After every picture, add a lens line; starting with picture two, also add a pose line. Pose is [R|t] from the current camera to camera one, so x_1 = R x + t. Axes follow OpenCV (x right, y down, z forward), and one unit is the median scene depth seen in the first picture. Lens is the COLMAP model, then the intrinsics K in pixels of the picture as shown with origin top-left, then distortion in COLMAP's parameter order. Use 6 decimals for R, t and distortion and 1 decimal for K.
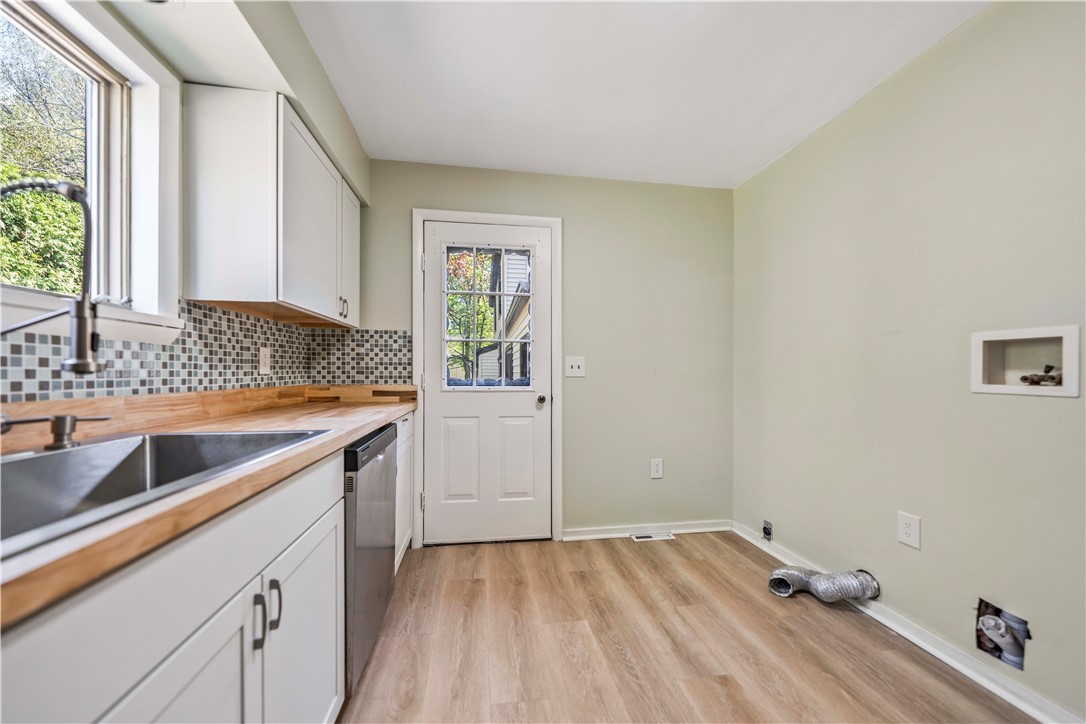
lens RADIAL K [[384.1, 0, 540.7], [0, 384.1, 371.5], [0, 0, 1]] dist [-0.006335, 0.001156]
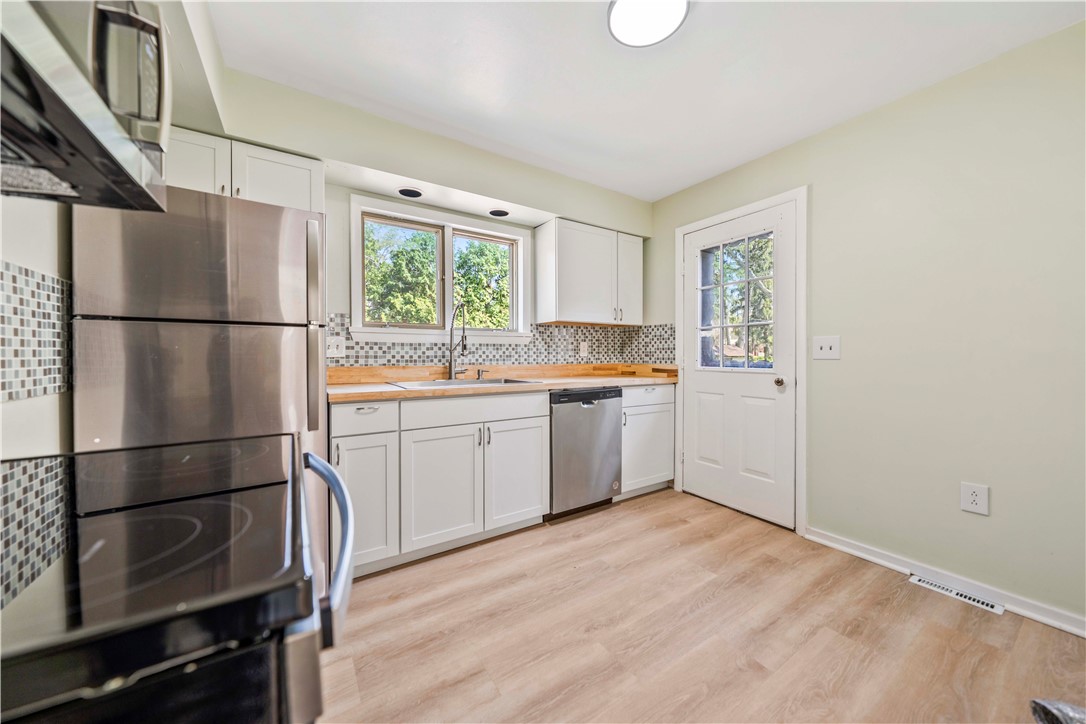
lens RADIAL K [[384.1, 0, 546.0], [0, 384.1, 357.9], [0, 0, 1]] dist [-0.006335, 0.001156]
pose [[0.414122, 0.001225, -0.910220, 0.782897], [0.006159, 0.999972, 0.004148, 0.004328], [0.910200, -0.007323, 0.414104, 0.071217]]
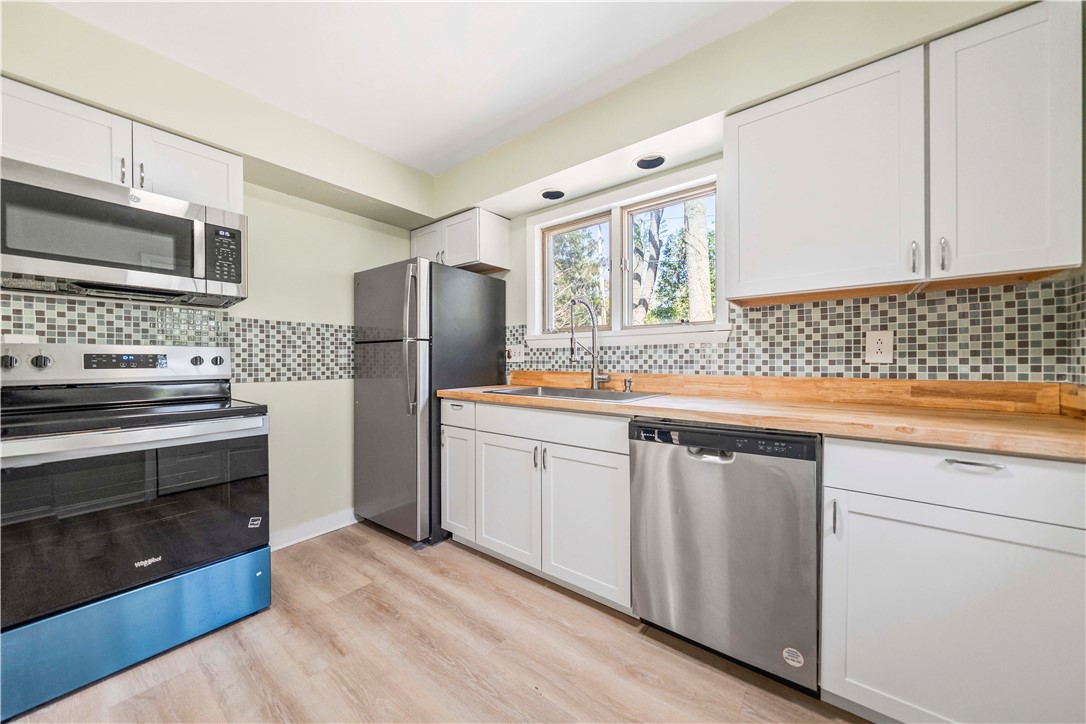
lens RADIAL K [[384.1, 0, 535.0], [0, 384.1, 363.1], [0, 0, 1]] dist [-0.006335, 0.001156]
pose [[-0.738822, 0.003766, -0.673890, 0.353124], [0.002687, 0.999993, 0.002642, 0.002819], [0.673895, 0.000141, -0.738827, 1.000456]]
